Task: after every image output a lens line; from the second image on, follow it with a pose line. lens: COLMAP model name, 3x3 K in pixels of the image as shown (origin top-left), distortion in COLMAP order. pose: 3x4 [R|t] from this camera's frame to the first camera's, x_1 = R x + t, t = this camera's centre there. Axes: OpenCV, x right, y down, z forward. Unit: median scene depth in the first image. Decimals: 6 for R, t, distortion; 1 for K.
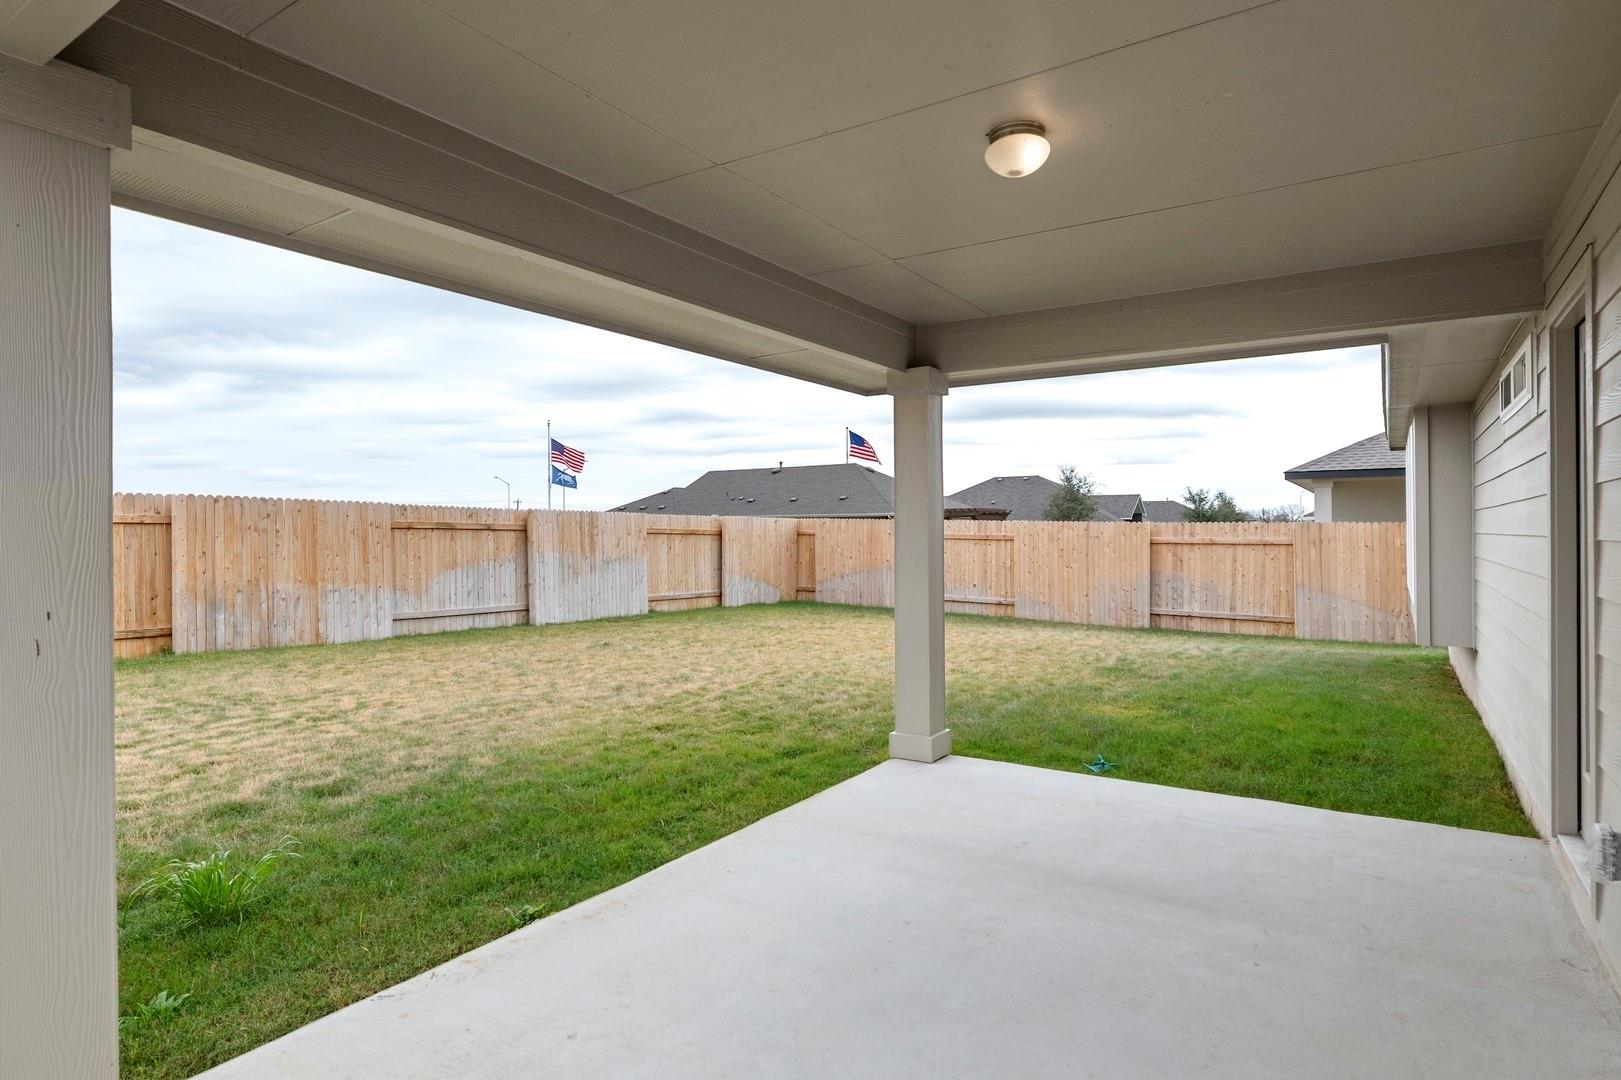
lens RADIAL K [[879.7, 0, 811.1], [0, 879.7, 538.7], [0, 0, 1]] dist [-0.000624, -0.000156]
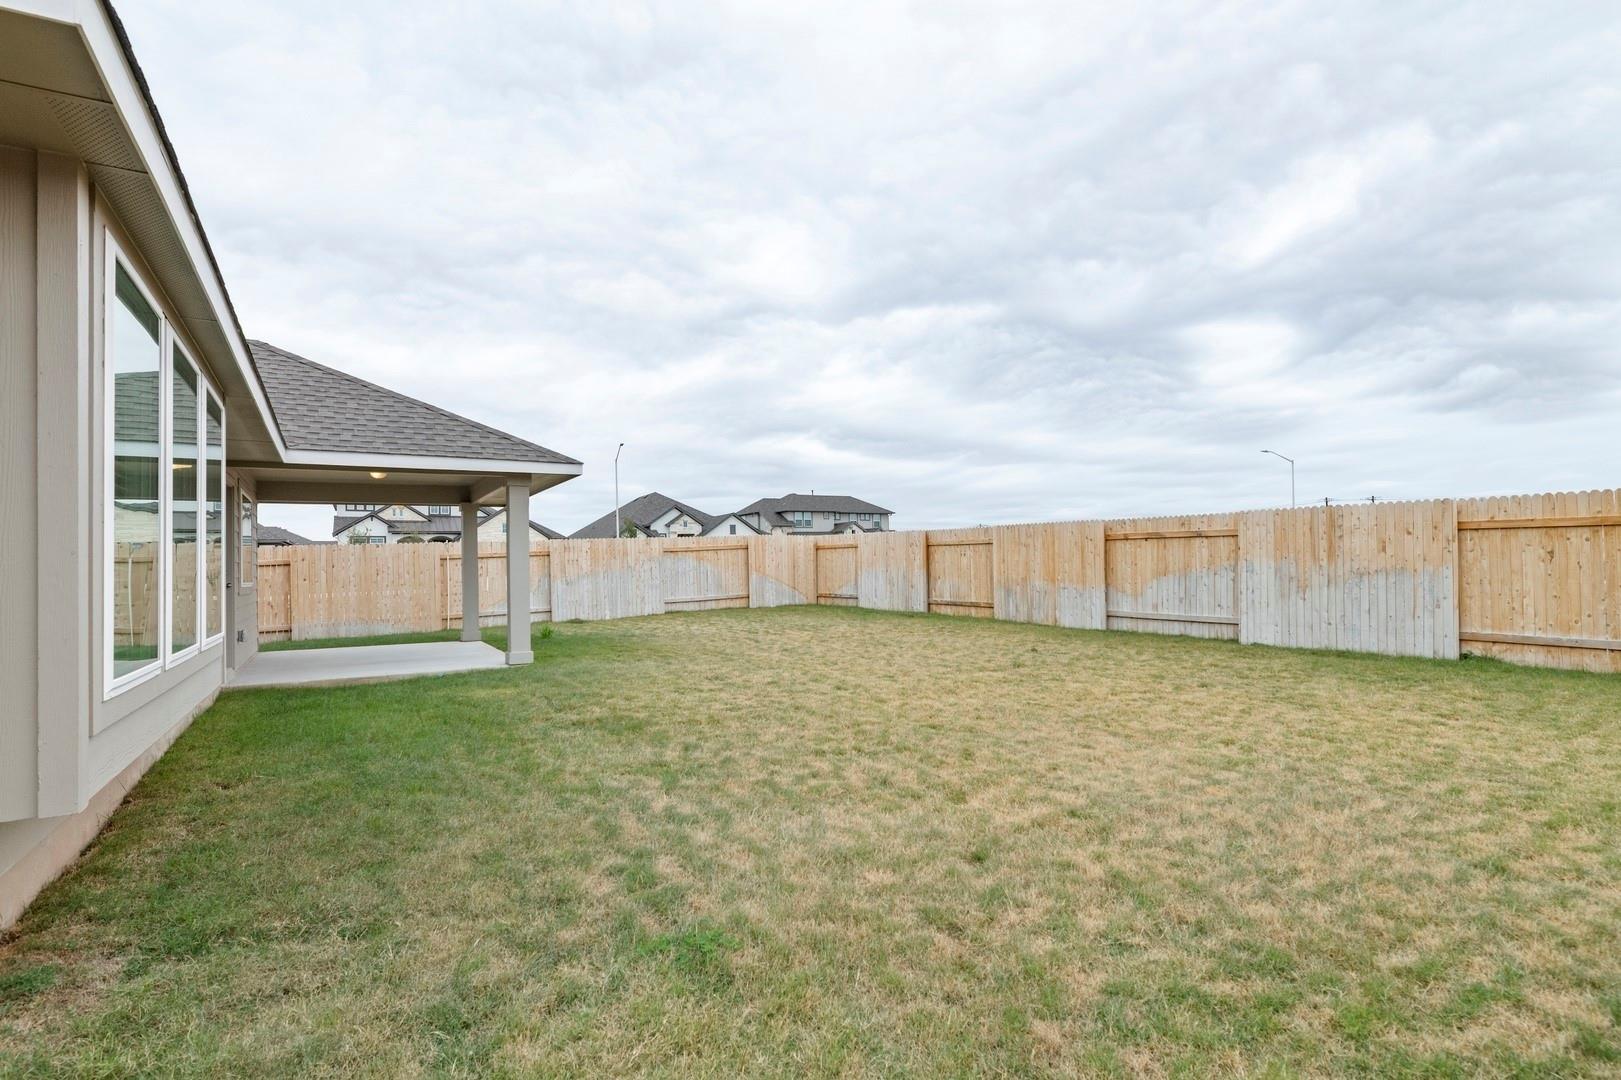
lens RADIAL K [[795.9, 0, 811.7], [0, 795.9, 548.6], [0, 0, 1]] dist [-0.009931, 0.001908]
pose [[-0.435255, -0.010516, -0.900246, 0.632224], [0.013854, 0.999735, -0.018377, 0.013619], [0.900201, -0.020470, -0.434994, 1.027082]]
